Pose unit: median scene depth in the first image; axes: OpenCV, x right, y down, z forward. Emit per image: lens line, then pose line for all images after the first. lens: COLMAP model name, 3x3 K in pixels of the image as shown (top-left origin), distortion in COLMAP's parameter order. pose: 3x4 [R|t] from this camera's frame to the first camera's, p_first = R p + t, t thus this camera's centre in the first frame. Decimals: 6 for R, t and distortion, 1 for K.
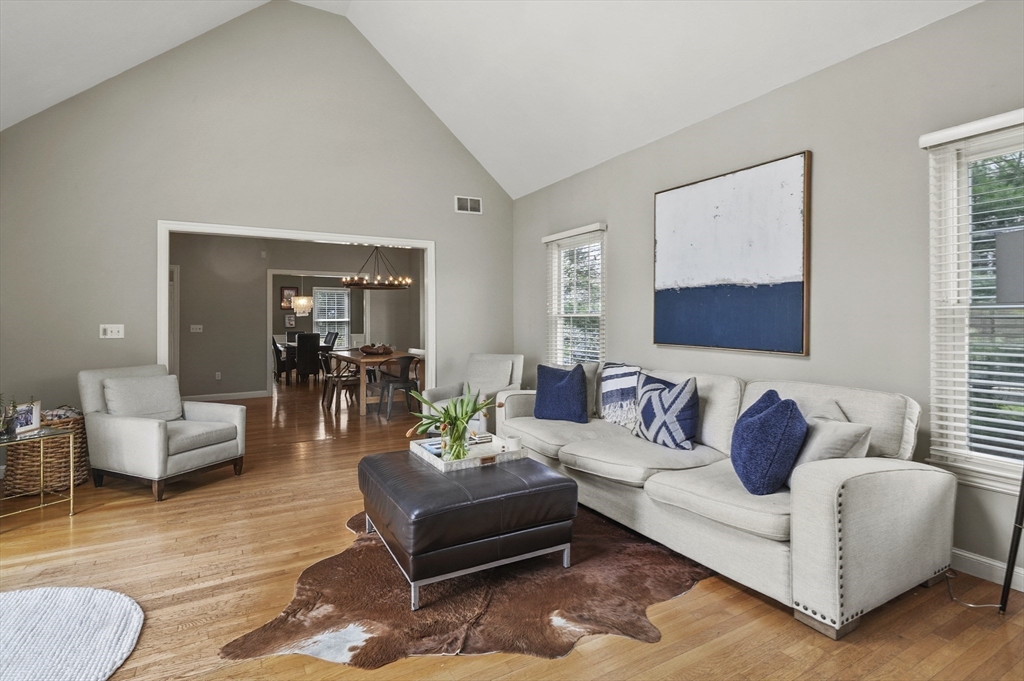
lens RADIAL K [[507.4, 0, 513.0], [0, 507.4, 318.1], [0, 0, 1]] dist [0.004245, -0.006304]
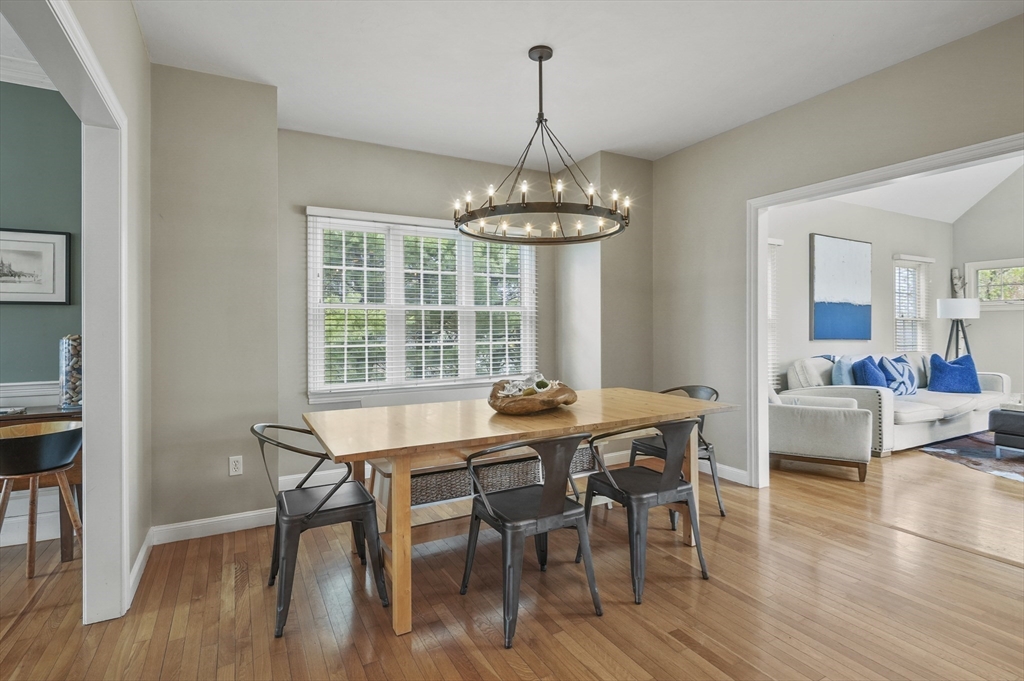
lens RADIAL K [[507.4, 0, 503.6], [0, 507.4, 330.1], [0, 0, 1]] dist [0.004245, -0.006304]
pose [[0.012402, -0.003263, 0.999918, -1.457639], [0.004440, 0.999985, 0.003208, 0.017807], [-0.999913, 0.004400, 0.012417, 2.361291]]
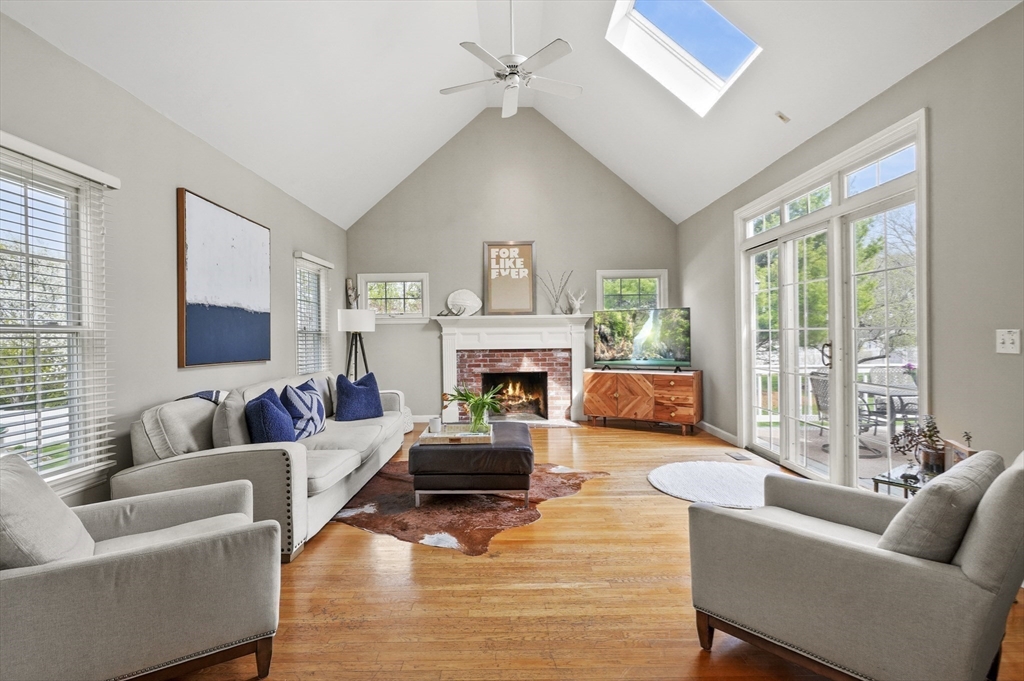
lens RADIAL K [[507.4, 0, 515.9], [0, 507.4, 332.7], [0, 0, 1]] dist [0.004245, -0.006304]
pose [[-0.877843, 0.015373, 0.478702, -0.774121], [0.014615, 0.999879, -0.005310, 0.008264], [-0.478725, 0.002335, -0.877962, 1.892456]]
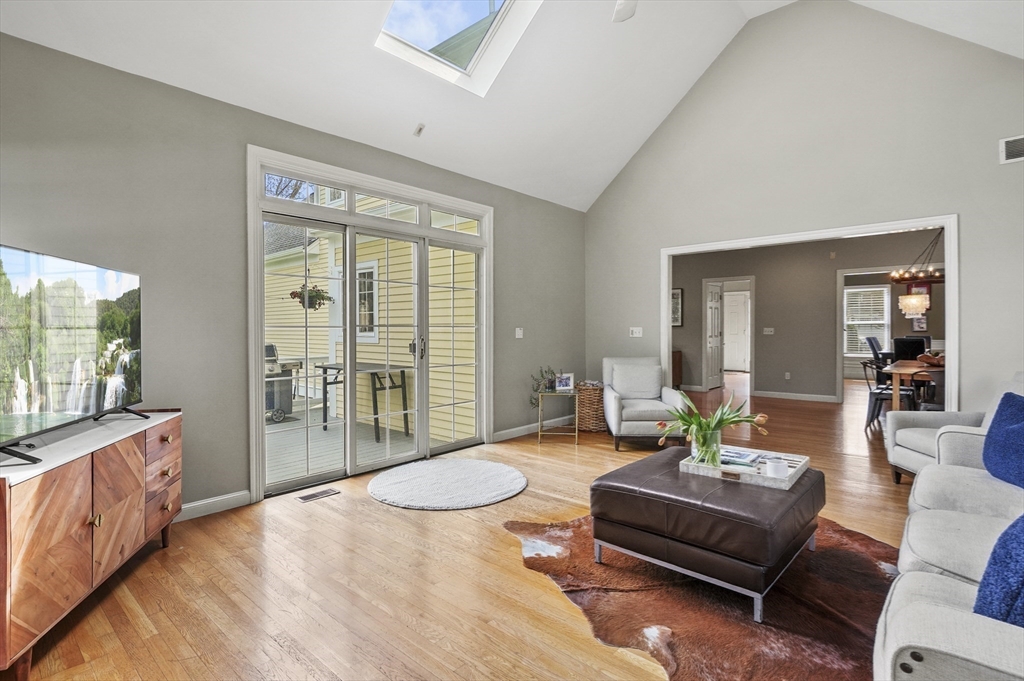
lens RADIAL K [[507.4, 0, 512.3], [0, 507.4, 333.1], [0, 0, 1]] dist [0.004245, -0.006304]
pose [[0.322826, 0.013740, -0.946359, 0.592203], [0.009055, 0.999804, 0.017604, 0.000956], [0.946415, -0.014252, 0.322639, 0.281801]]
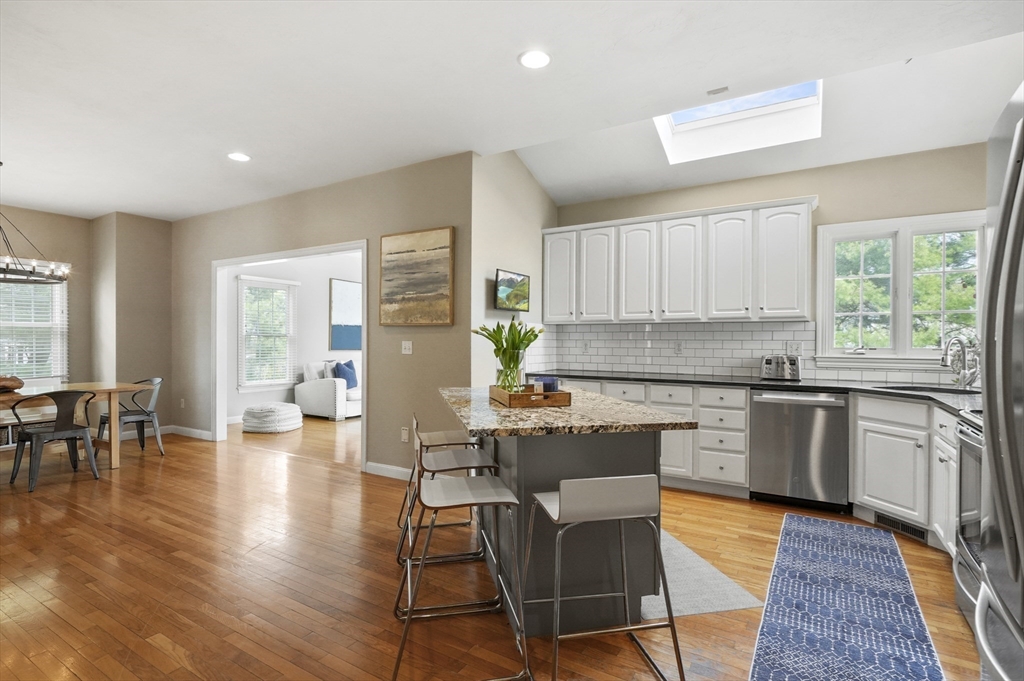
lens RADIAL K [[507.4, 0, 505.5], [0, 507.4, 345.3], [0, 0, 1]] dist [0.004245, -0.006304]
pose [[-0.486628, -0.007689, 0.873575, -2.418742], [-0.003729, 0.999970, 0.006725, 0.017295], [-0.873601, 0.000015, -0.486642, 1.779388]]
